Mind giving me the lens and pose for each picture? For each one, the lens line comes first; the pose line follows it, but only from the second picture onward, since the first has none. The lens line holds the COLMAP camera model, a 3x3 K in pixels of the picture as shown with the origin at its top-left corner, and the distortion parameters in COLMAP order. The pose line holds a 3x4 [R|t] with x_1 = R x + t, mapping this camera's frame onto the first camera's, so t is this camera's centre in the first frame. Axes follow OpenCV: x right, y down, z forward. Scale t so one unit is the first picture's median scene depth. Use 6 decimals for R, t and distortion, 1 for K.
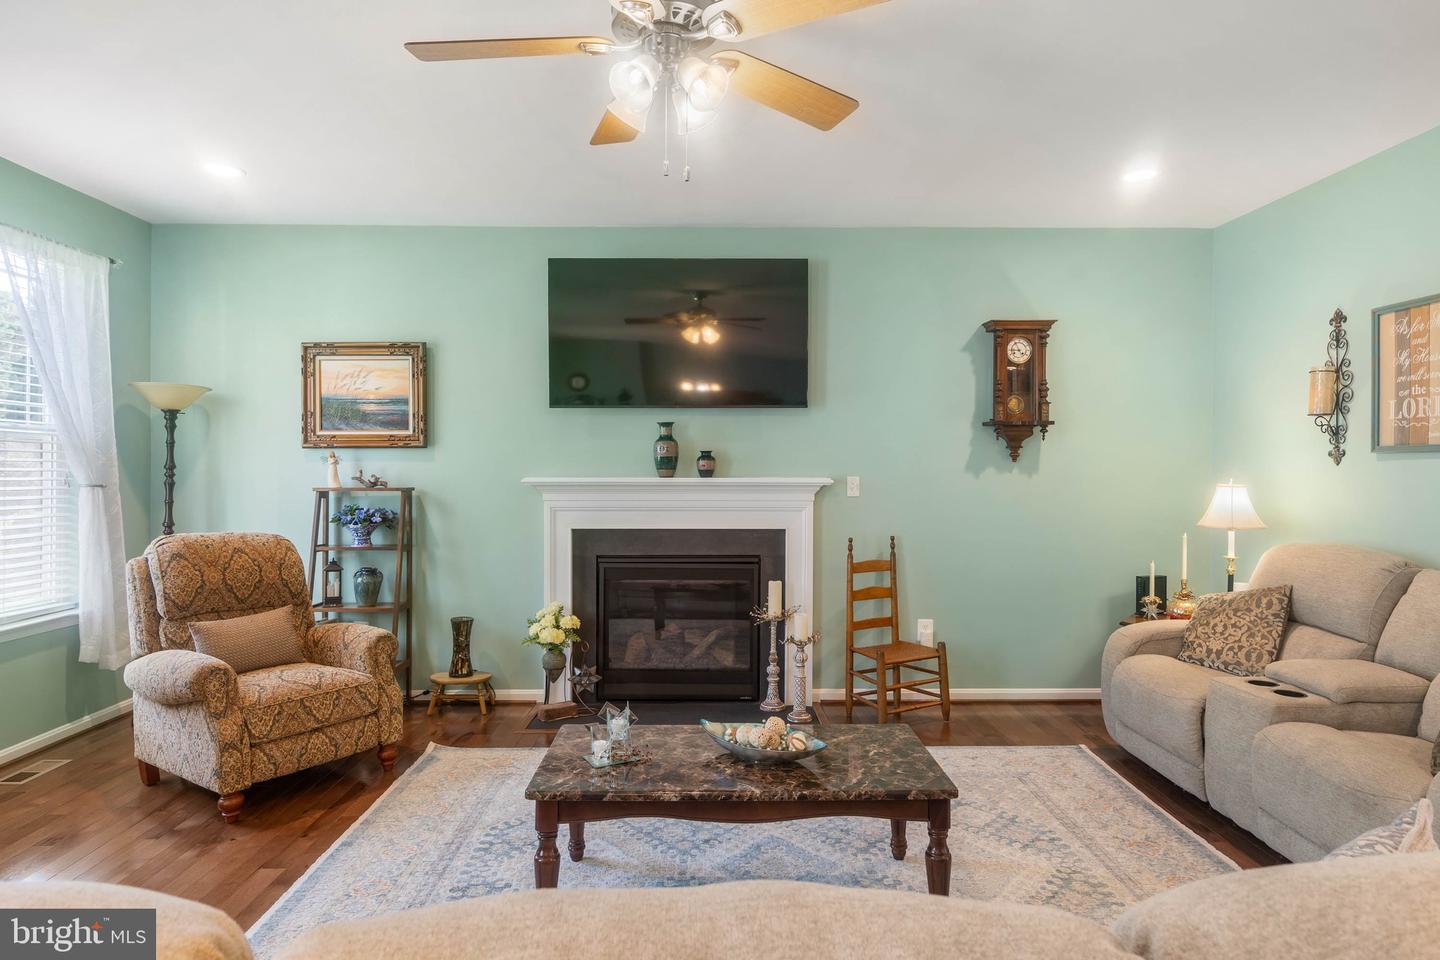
lens RADIAL K [[830.1, 0, 721.4], [0, 830.1, 470.9], [0, 0, 1]] dist [0.003139, 0.001542]
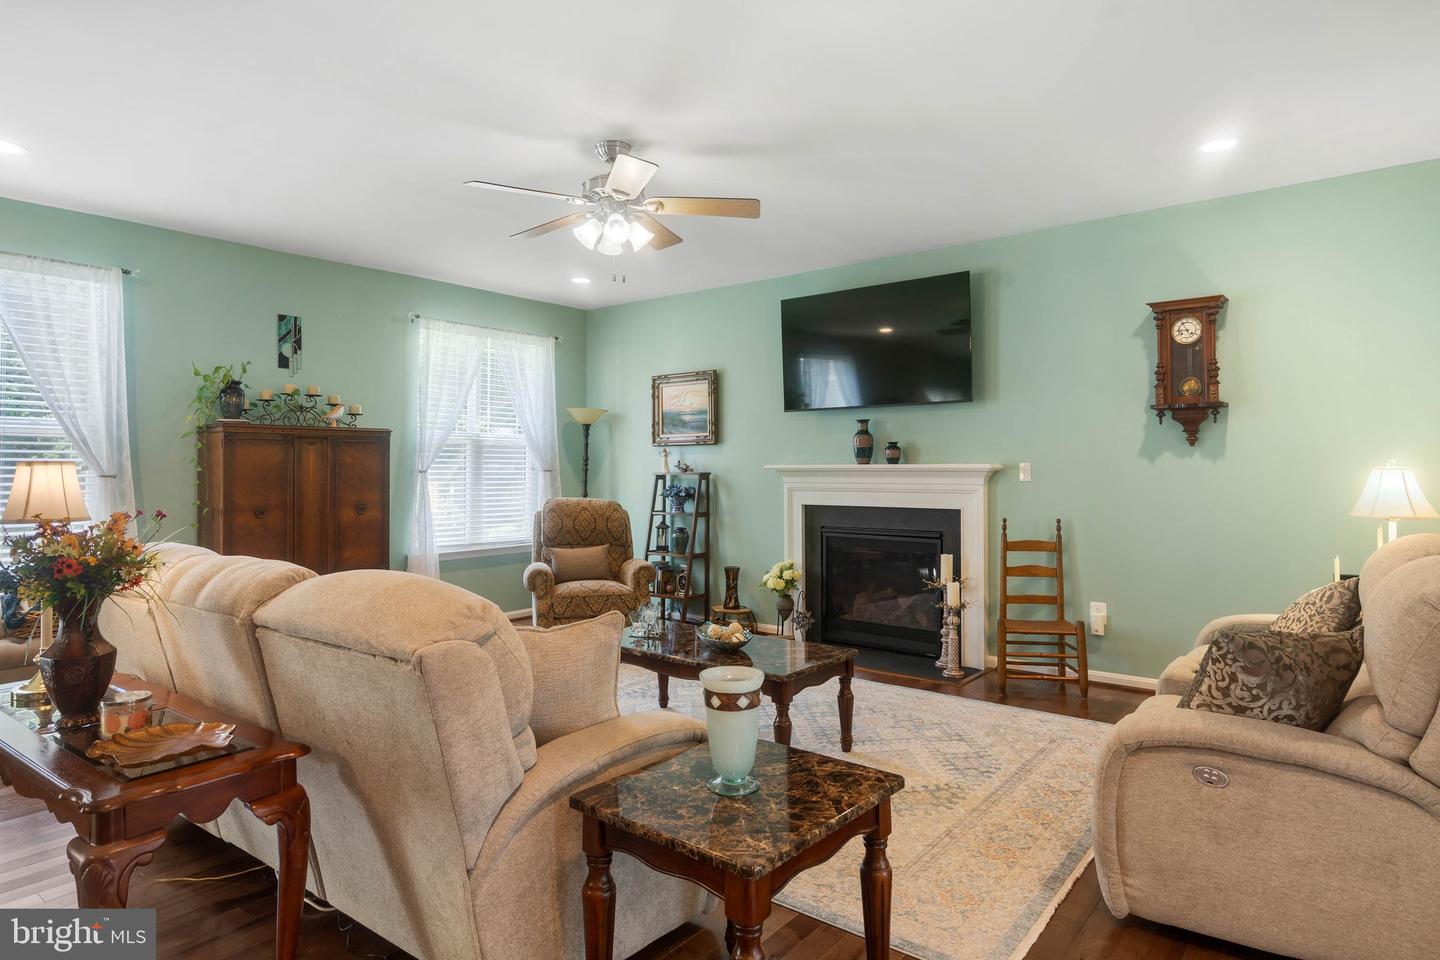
lens RADIAL K [[830.2, 0, 727.1], [0, 830.2, 453.4], [0, 0, 1]] dist [0.002820, 0.000594]
pose [[0.777526, -0.014368, -0.628686, 0.551505], [0.001829, 0.999786, -0.020588, 0.016620], [0.628848, 0.014857, 0.777386, -0.083003]]
